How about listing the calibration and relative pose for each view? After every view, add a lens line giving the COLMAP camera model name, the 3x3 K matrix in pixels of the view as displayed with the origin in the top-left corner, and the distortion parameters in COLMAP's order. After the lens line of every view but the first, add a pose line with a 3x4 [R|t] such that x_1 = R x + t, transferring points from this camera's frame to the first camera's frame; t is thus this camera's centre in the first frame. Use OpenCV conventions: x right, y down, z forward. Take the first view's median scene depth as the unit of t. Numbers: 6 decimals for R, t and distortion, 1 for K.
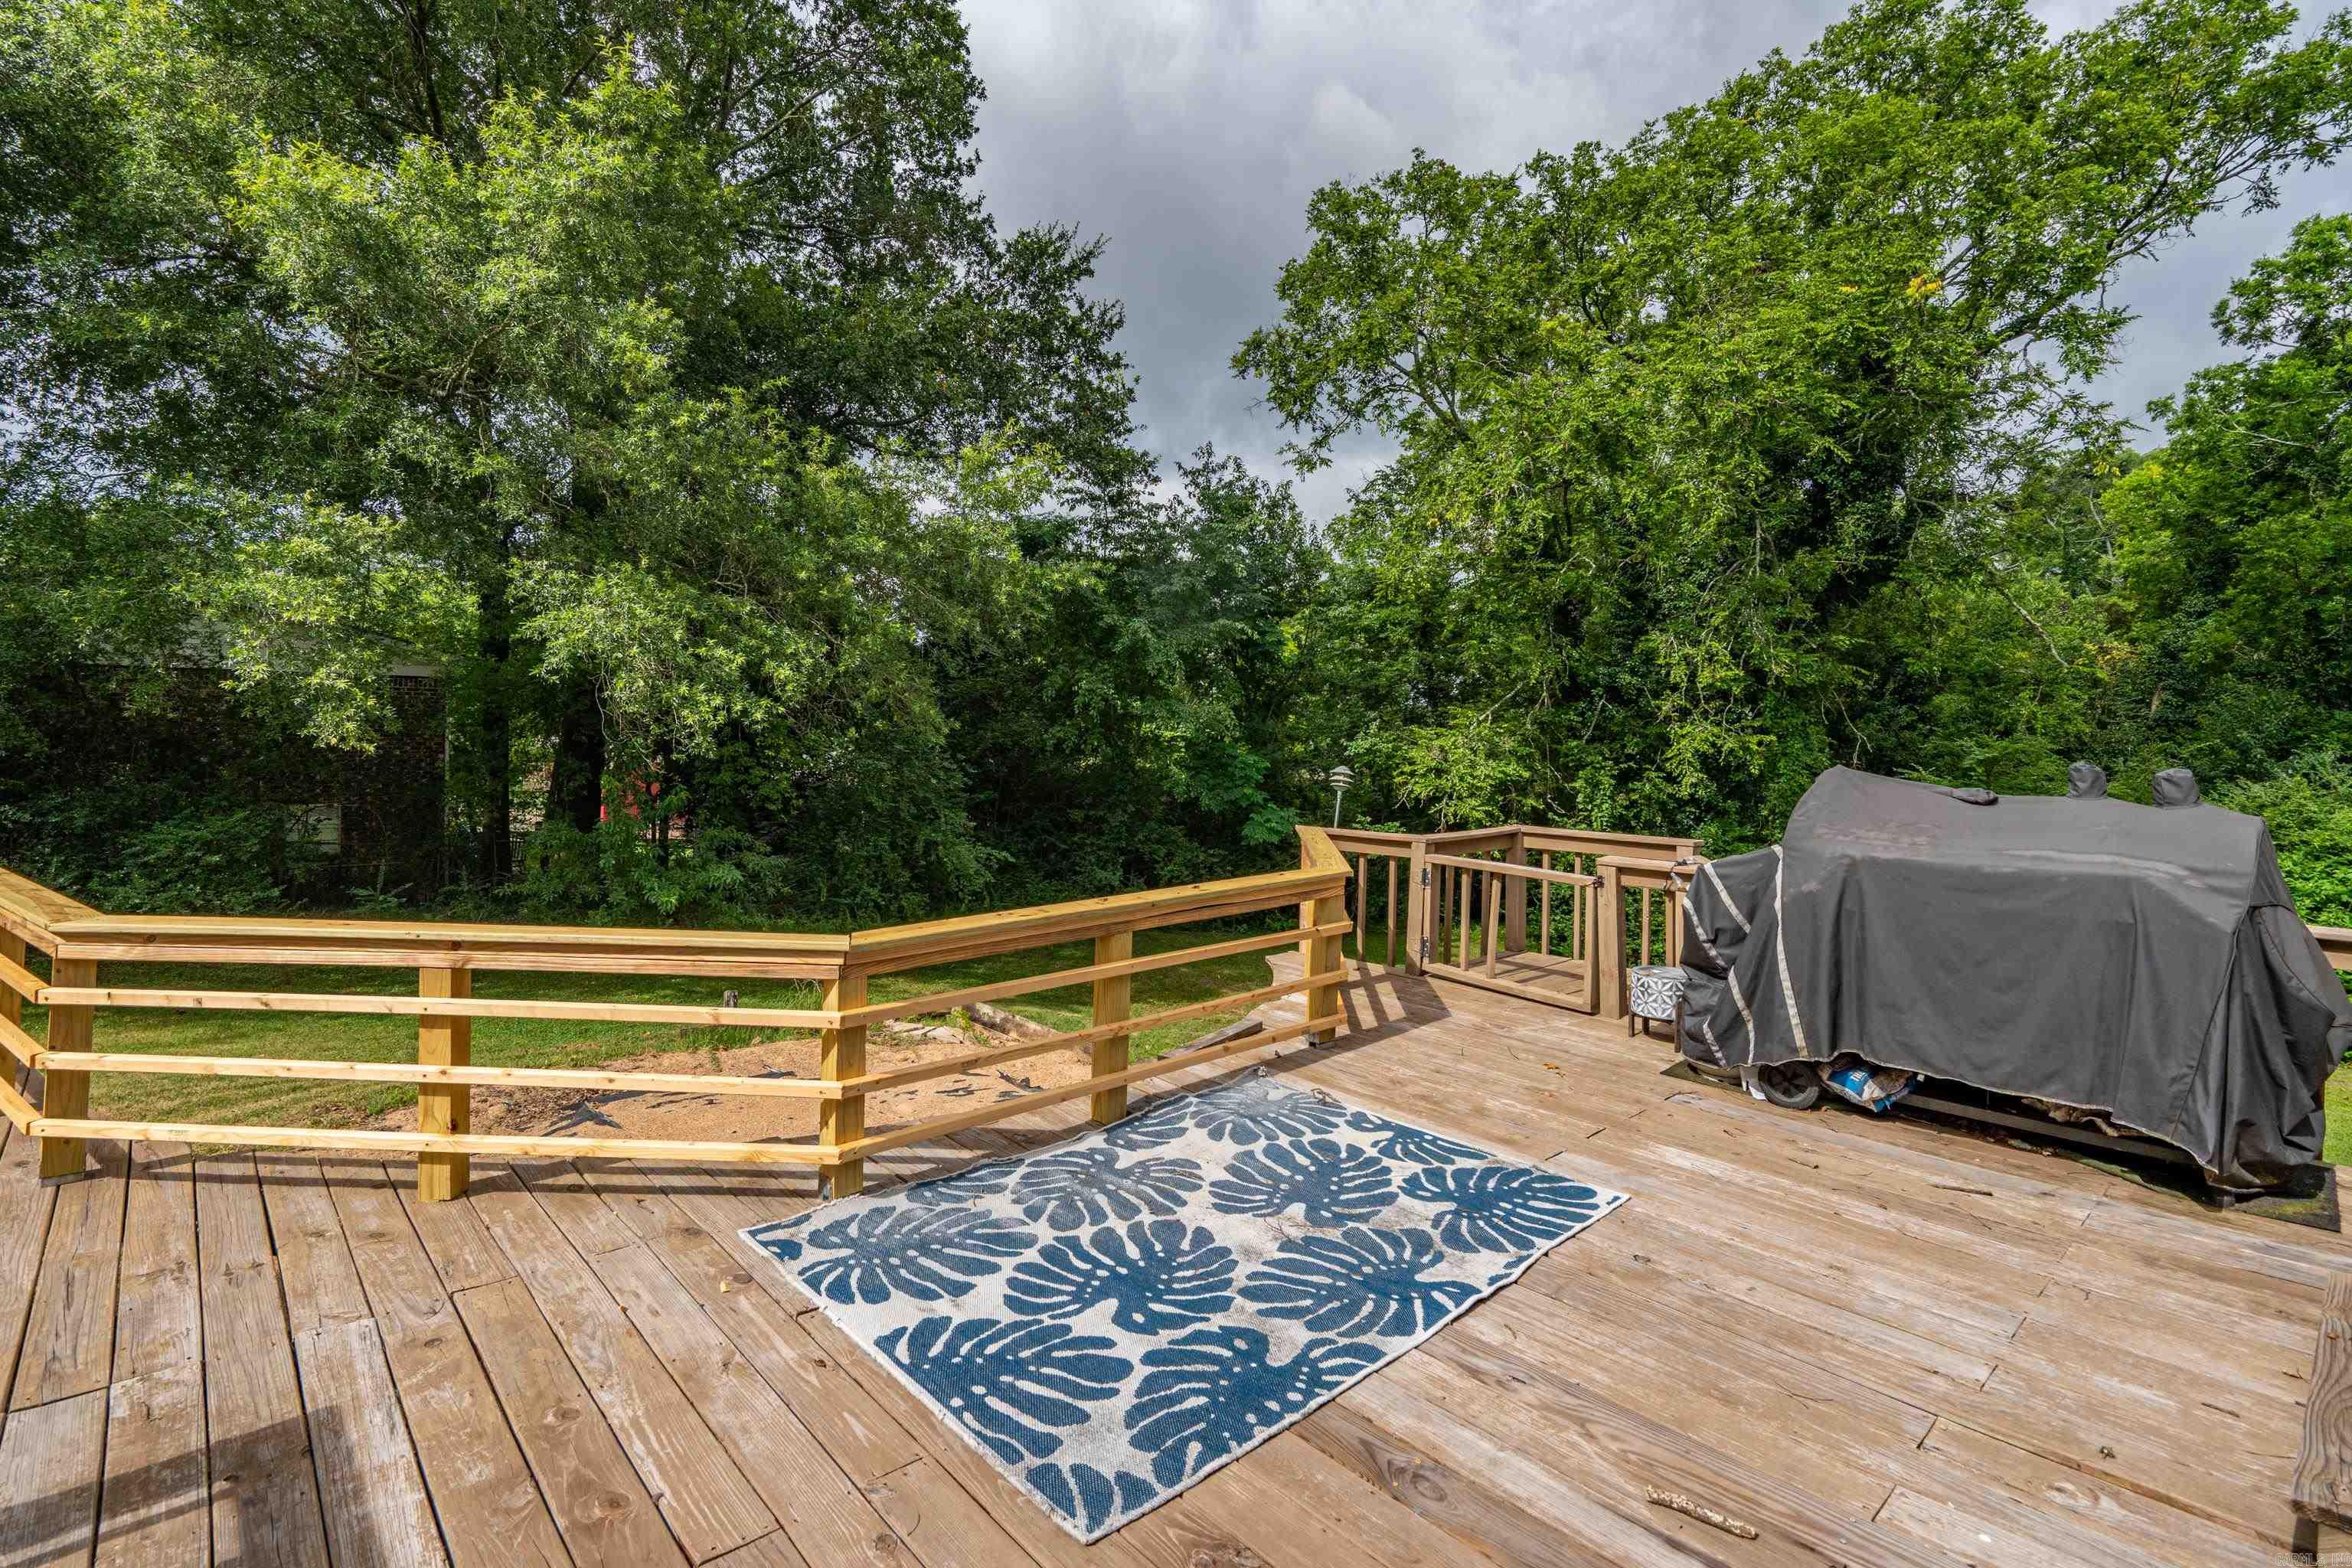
lens RADIAL K [[1105.0, 0, 1152.0], [0, 1105.0, 750.3], [0, 0, 1]] dist [-0.008563, 0.000234]
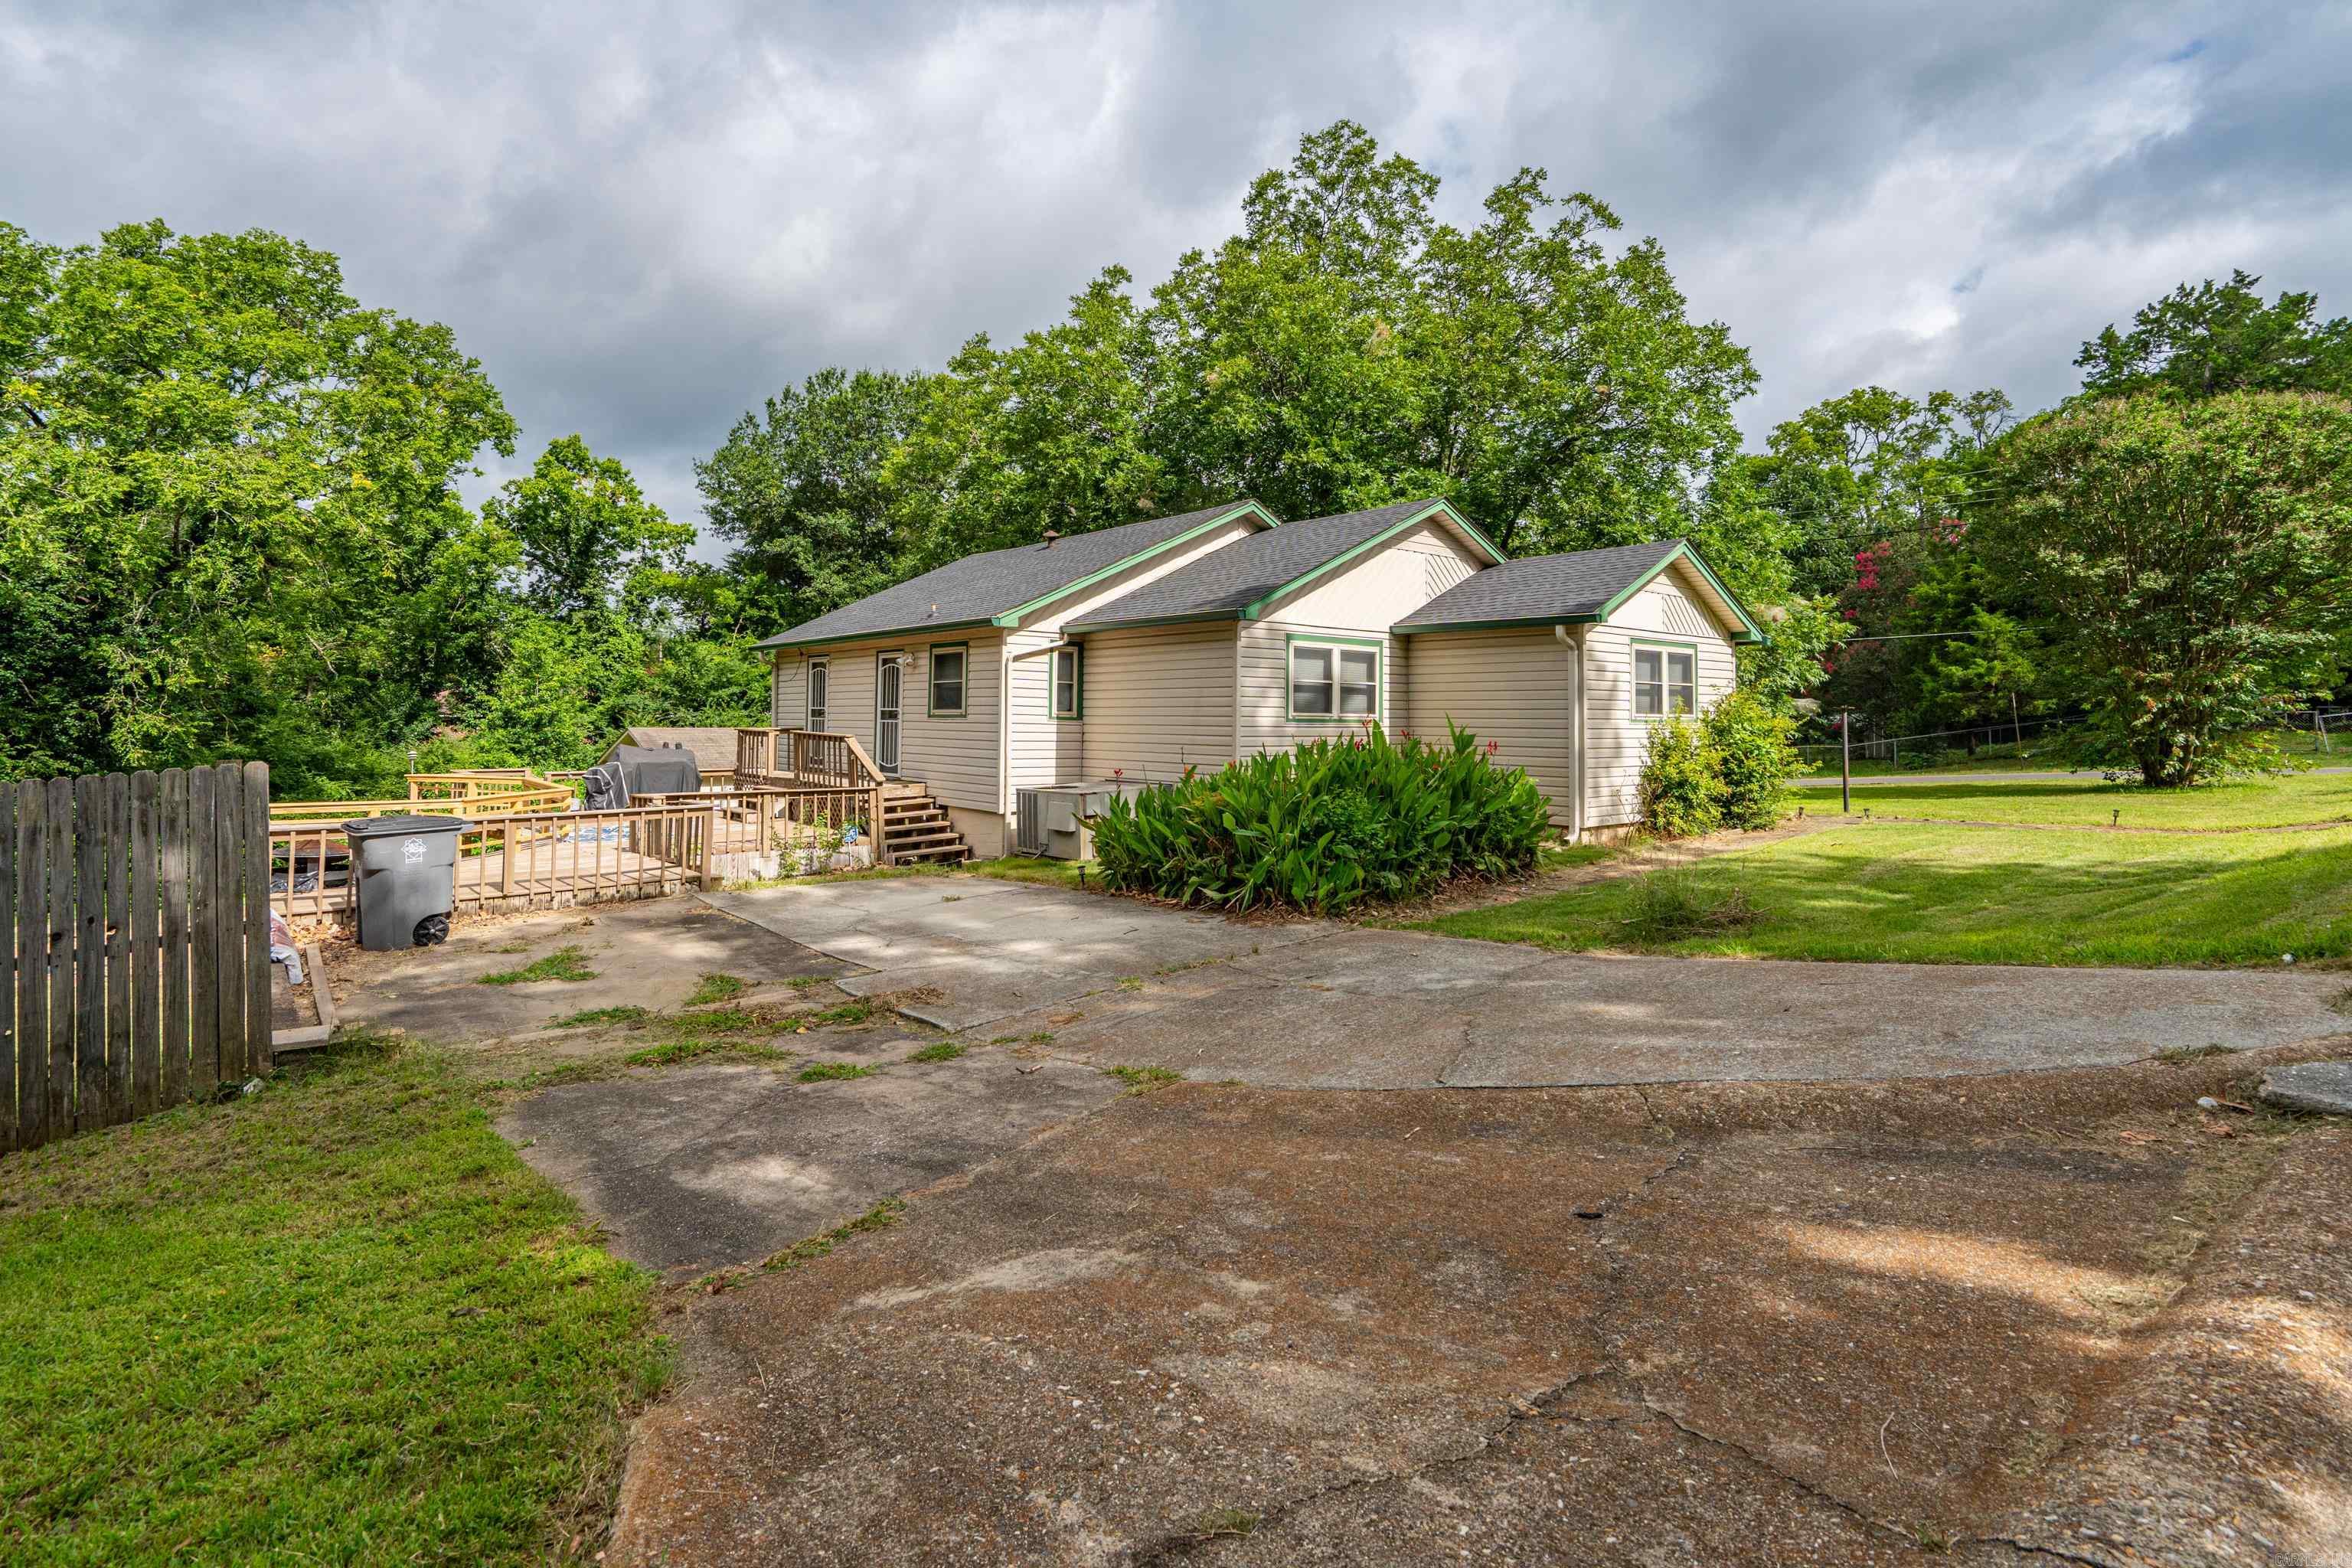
lens RADIAL K [[1045.2, 0, 1172.3], [0, 1045.2, 673.3], [0, 0, 1]] dist [-0.004734, -0.000329]
pose [[-0.008505, 0.024683, 0.999659, -0.826666], [0.006079, 0.999678, -0.024632, -0.035512], [-0.999945, 0.005867, -0.008652, -0.276400]]
